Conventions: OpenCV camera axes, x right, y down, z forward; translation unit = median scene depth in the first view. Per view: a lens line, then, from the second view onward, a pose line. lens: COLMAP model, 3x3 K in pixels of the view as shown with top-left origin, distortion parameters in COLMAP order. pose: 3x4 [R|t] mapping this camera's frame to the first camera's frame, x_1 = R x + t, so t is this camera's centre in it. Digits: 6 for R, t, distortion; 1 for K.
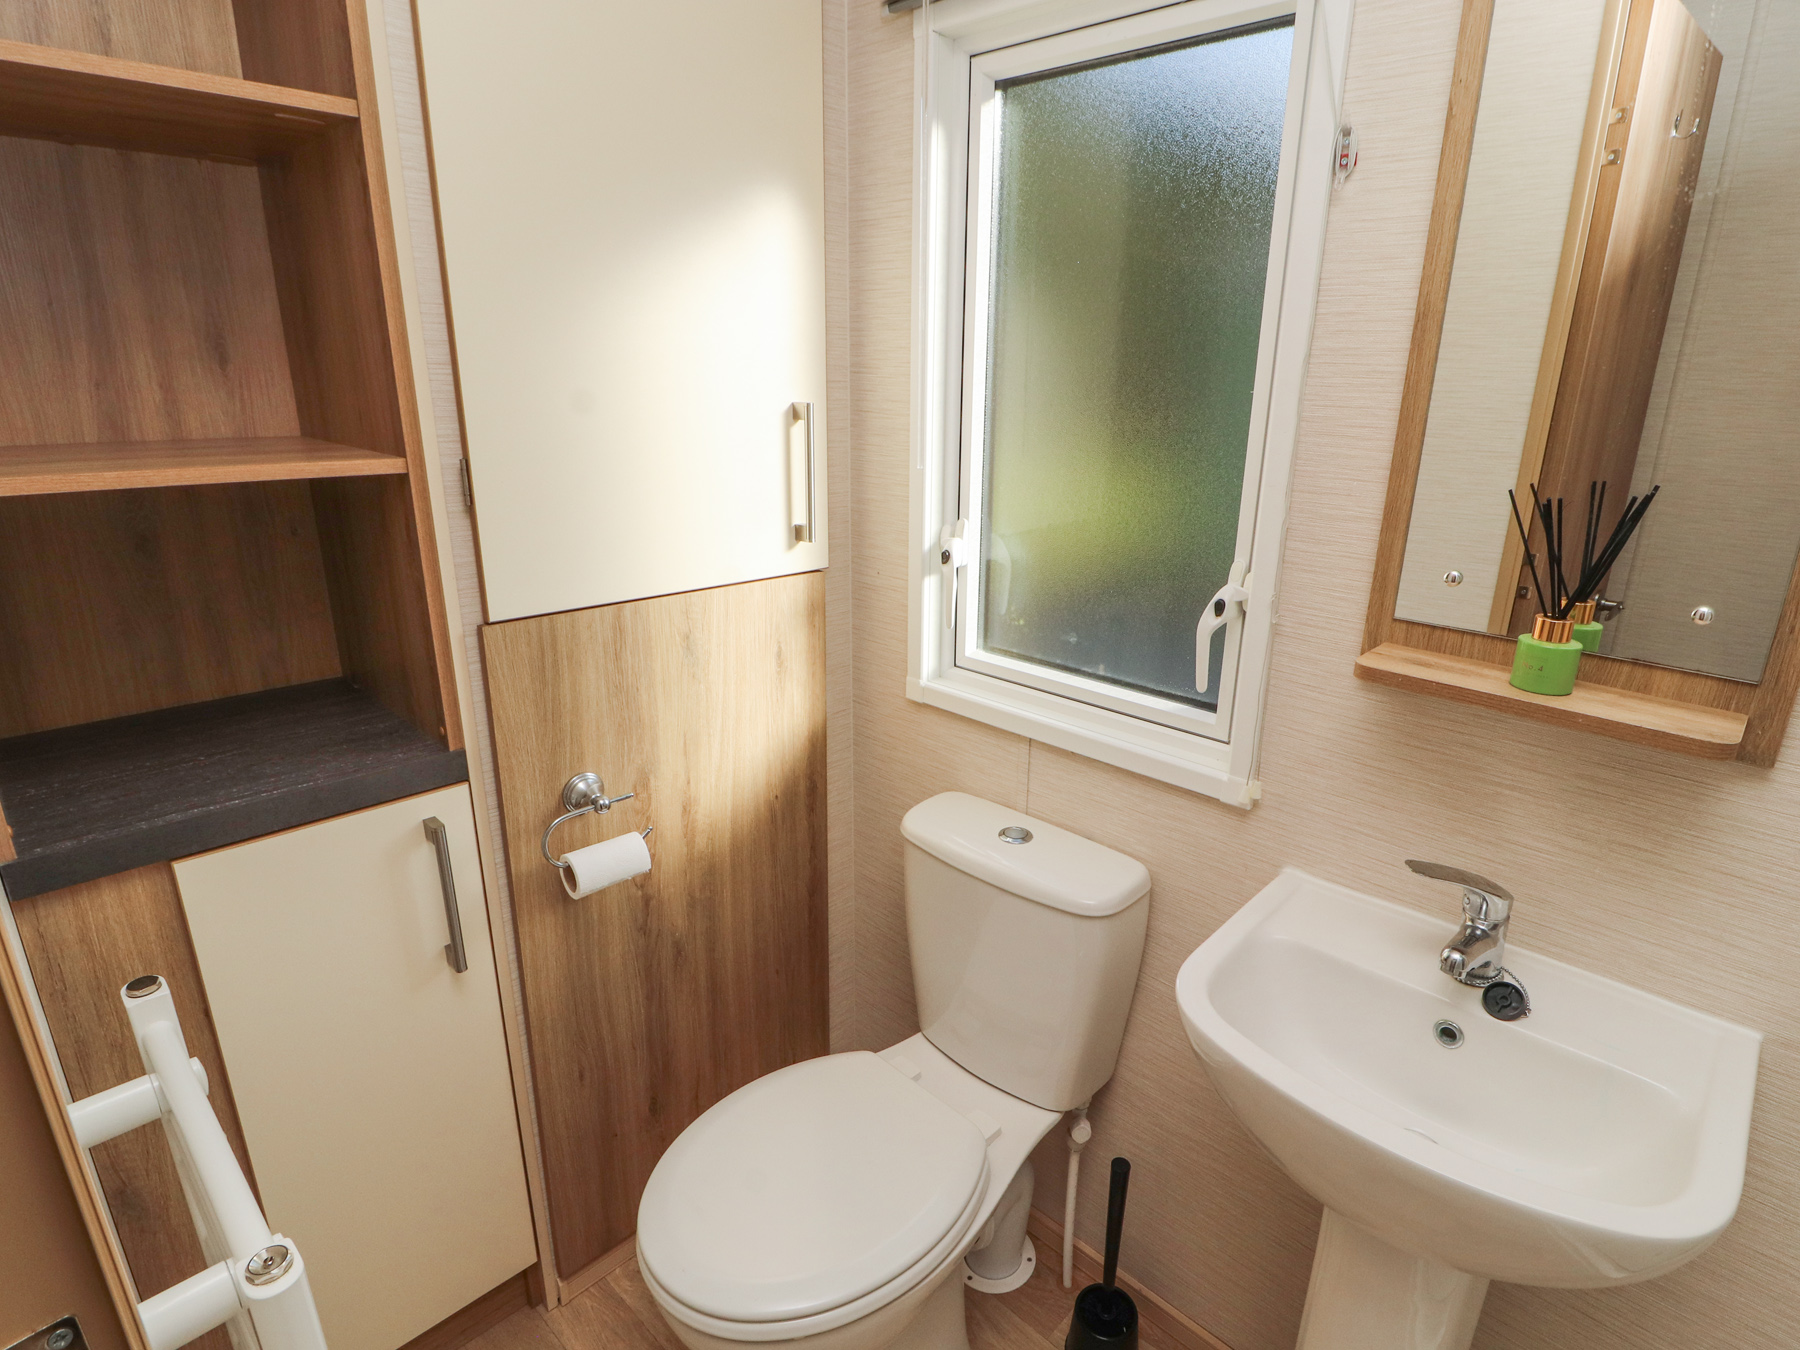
lens RADIAL K [[936.2, 0, 900.6], [0, 936.2, 669.0], [0, 0, 1]] dist [0.006146, -0.014435]
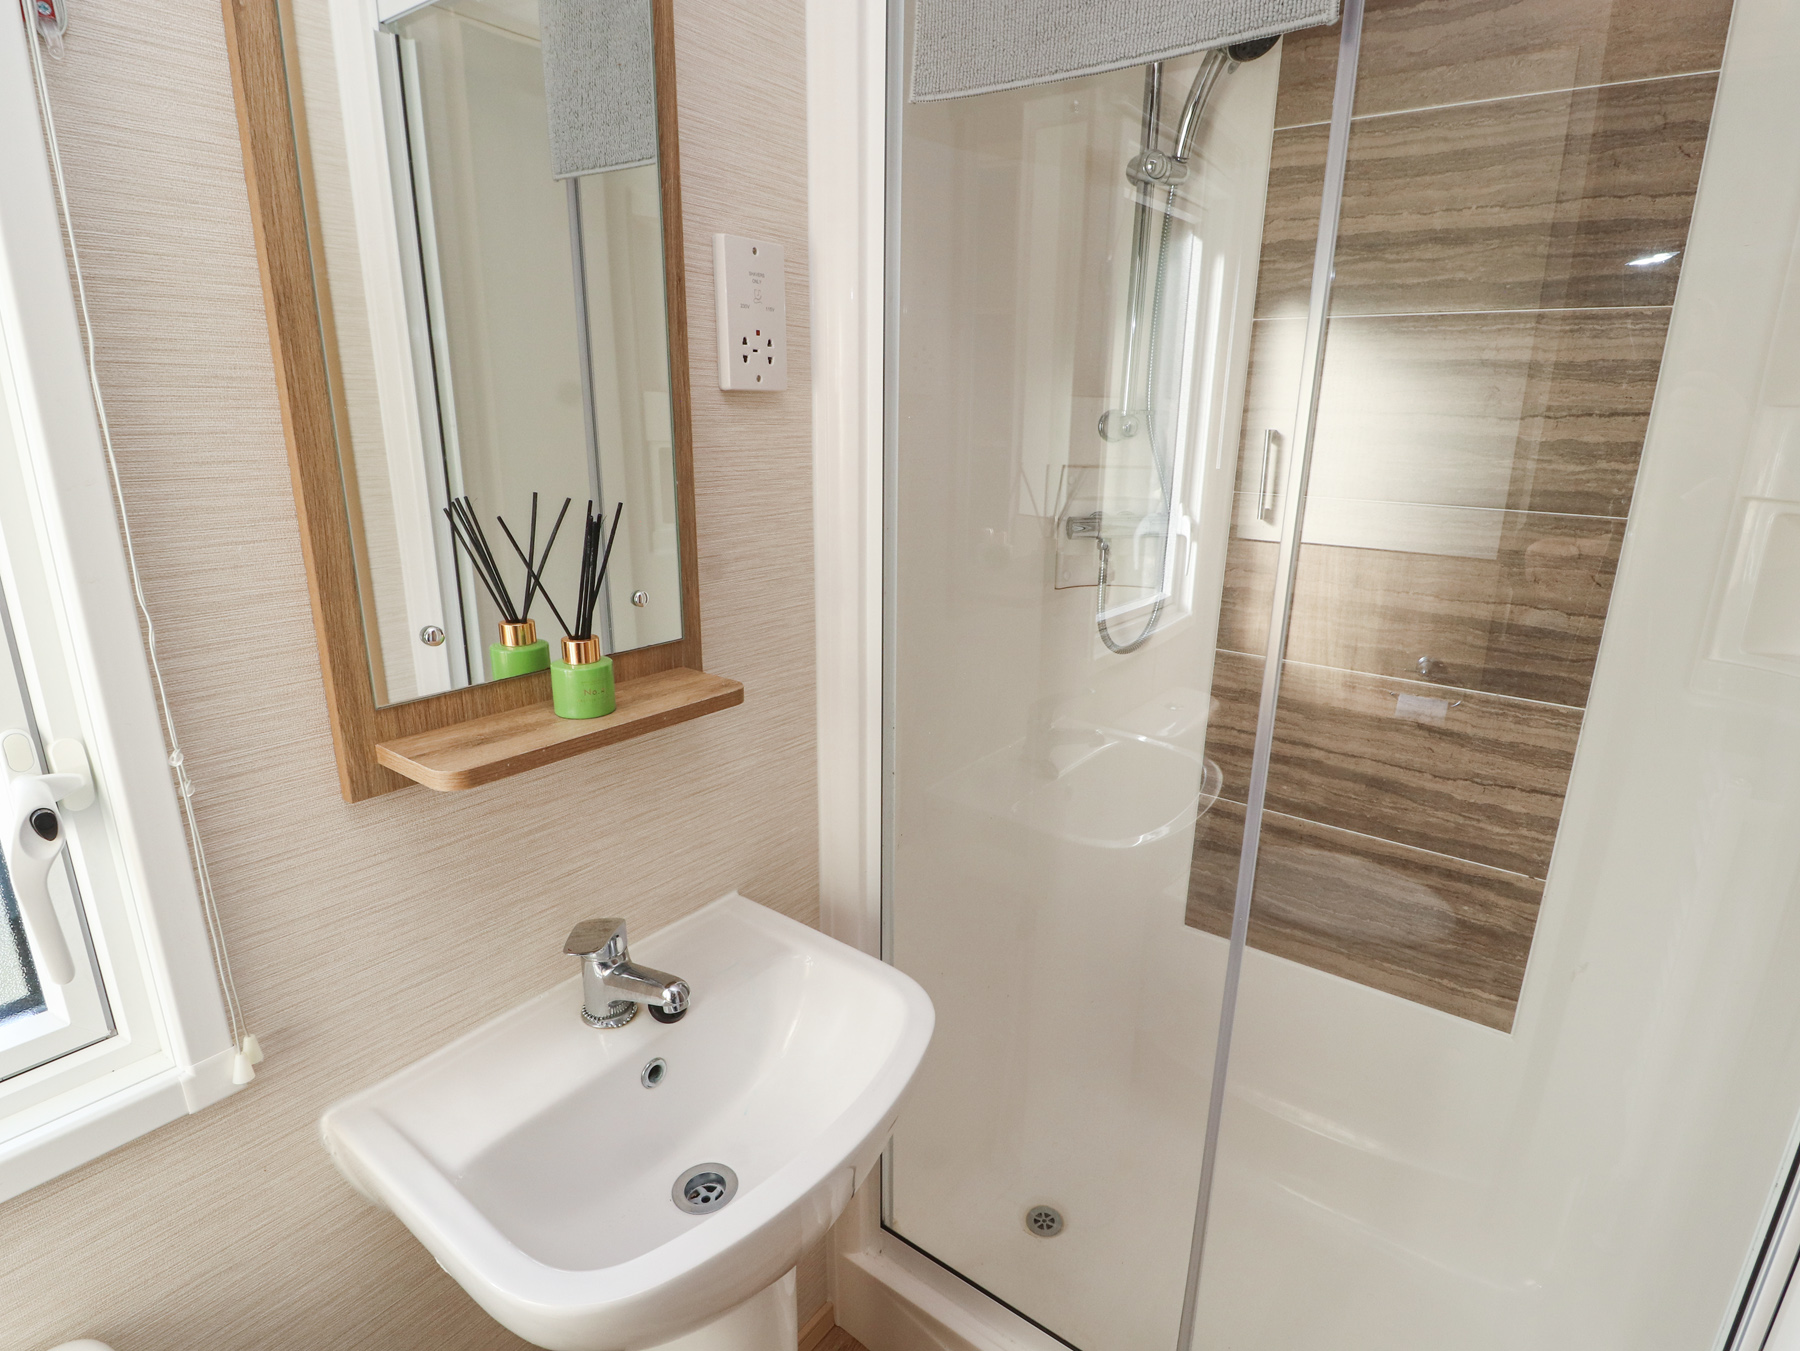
lens RADIAL K [[936.2, 0, 898.9], [0, 936.2, 675.2], [0, 0, 1]] dist [0.006146, -0.014435]
pose [[-0.122826, -0.290292, 0.949023, -0.225932], [0.293192, 0.902966, 0.314150, -0.196410], [-0.948131, 0.316832, -0.025796, 0.635552]]
